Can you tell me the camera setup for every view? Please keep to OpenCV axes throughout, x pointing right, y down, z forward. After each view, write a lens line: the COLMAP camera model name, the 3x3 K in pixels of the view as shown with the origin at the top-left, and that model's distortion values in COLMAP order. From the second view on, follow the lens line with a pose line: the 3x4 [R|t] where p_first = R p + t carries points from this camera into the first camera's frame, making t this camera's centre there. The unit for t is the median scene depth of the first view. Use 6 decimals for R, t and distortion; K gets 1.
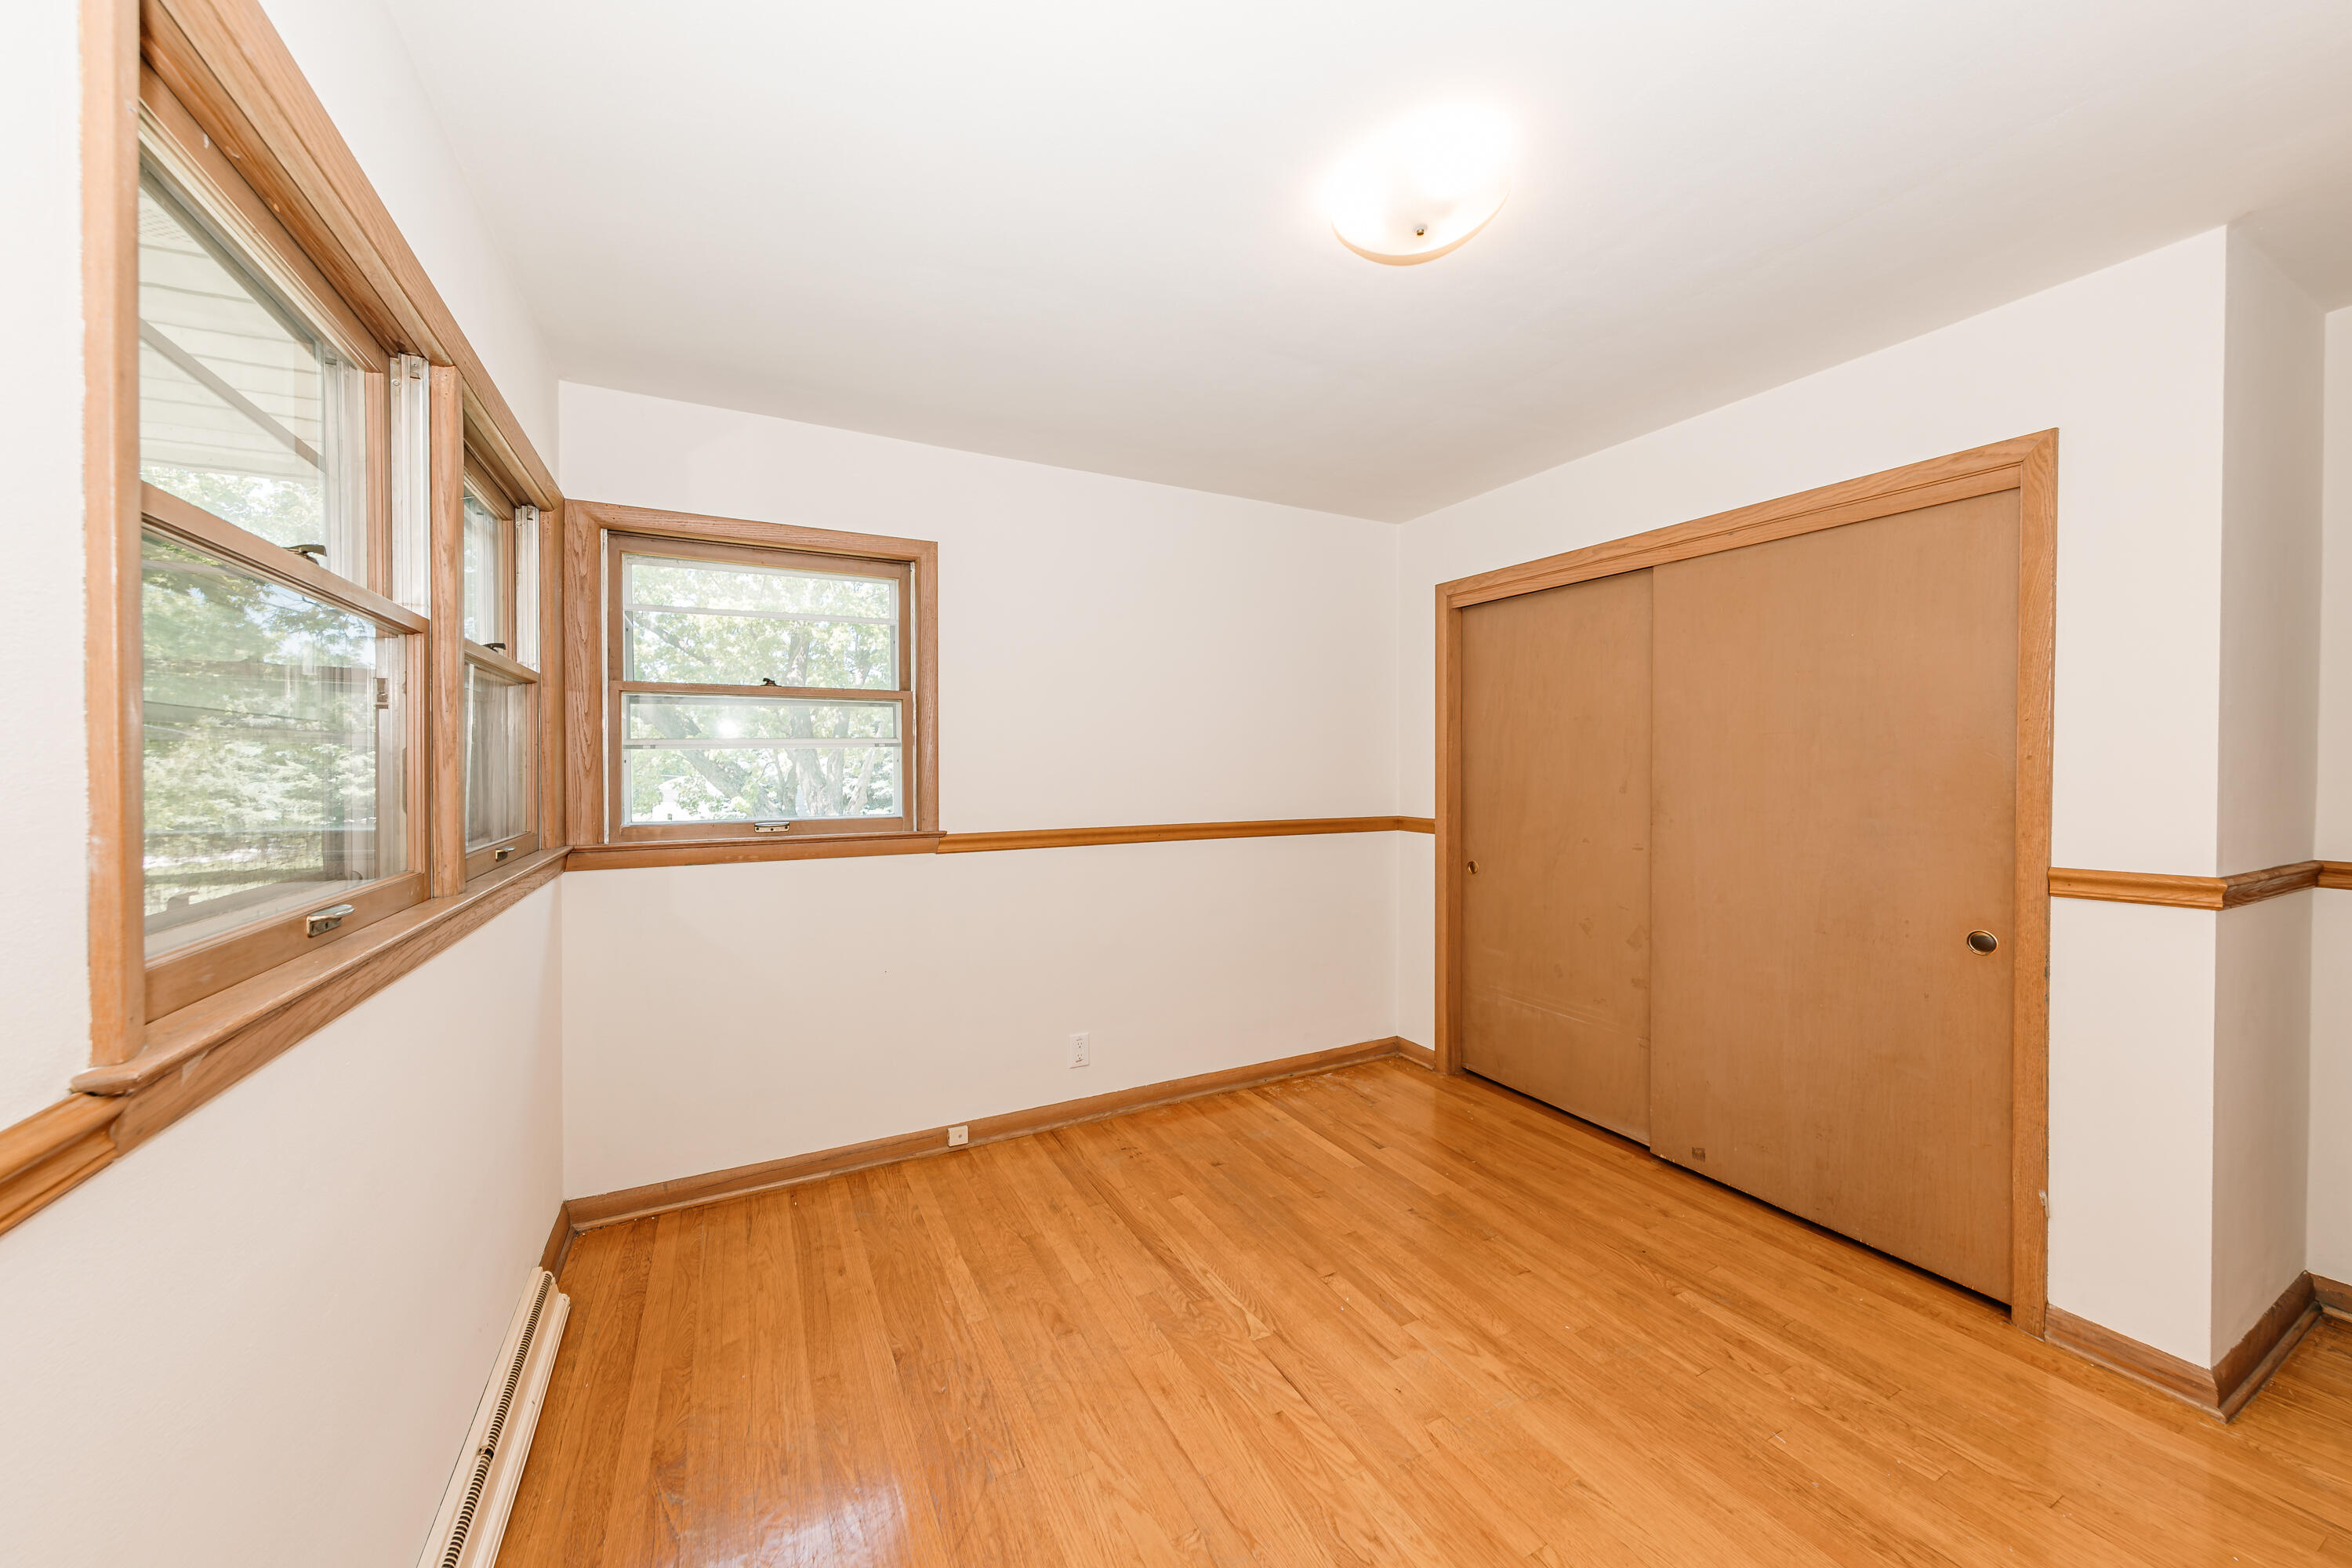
lens RADIAL K [[836.9, 0, 1152.3], [0, 836.9, 773.0], [0, 0, 1]] dist [0.008252, -0.000183]
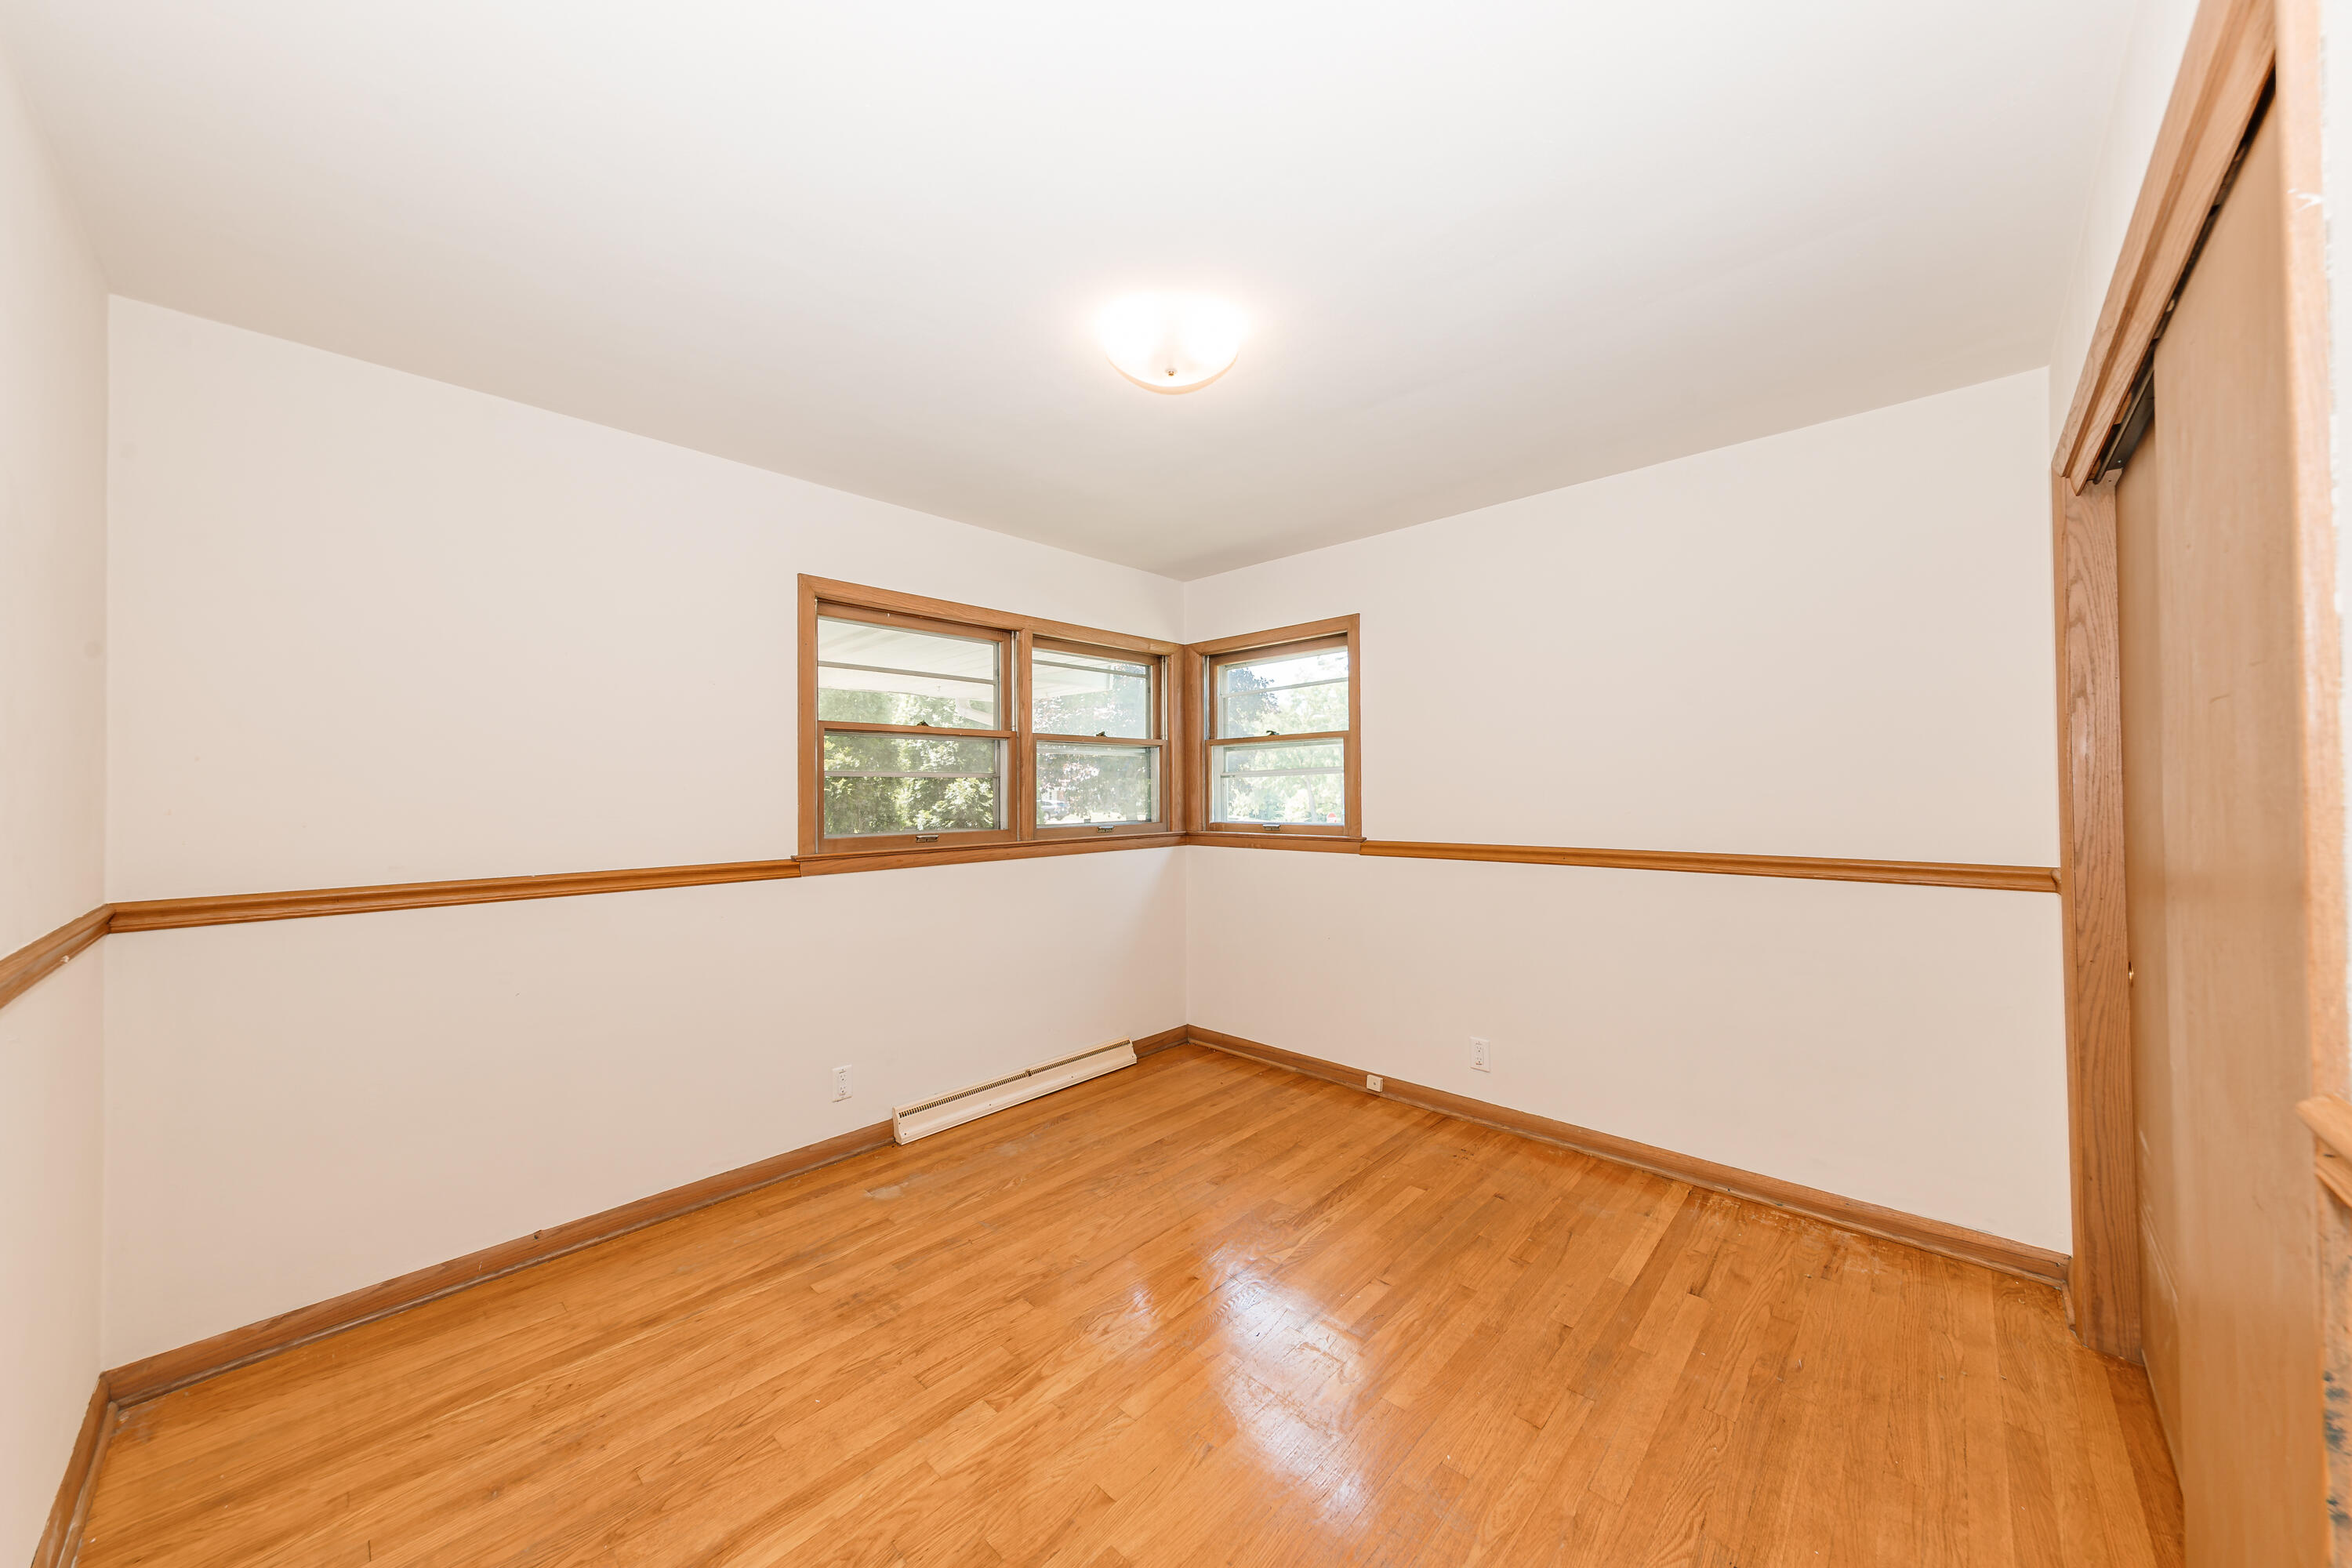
lens RADIAL K [[796.4, 0, 1176.0], [0, 796.4, 784.0], [0, 0, 1]] dist [0.000443, -0.000066]
pose [[0.329071, -0.011049, -0.944241, 0.838376], [0.001445, 0.999936, -0.011197, 0.001221], [0.944304, 0.002320, 0.329066, 0.351069]]
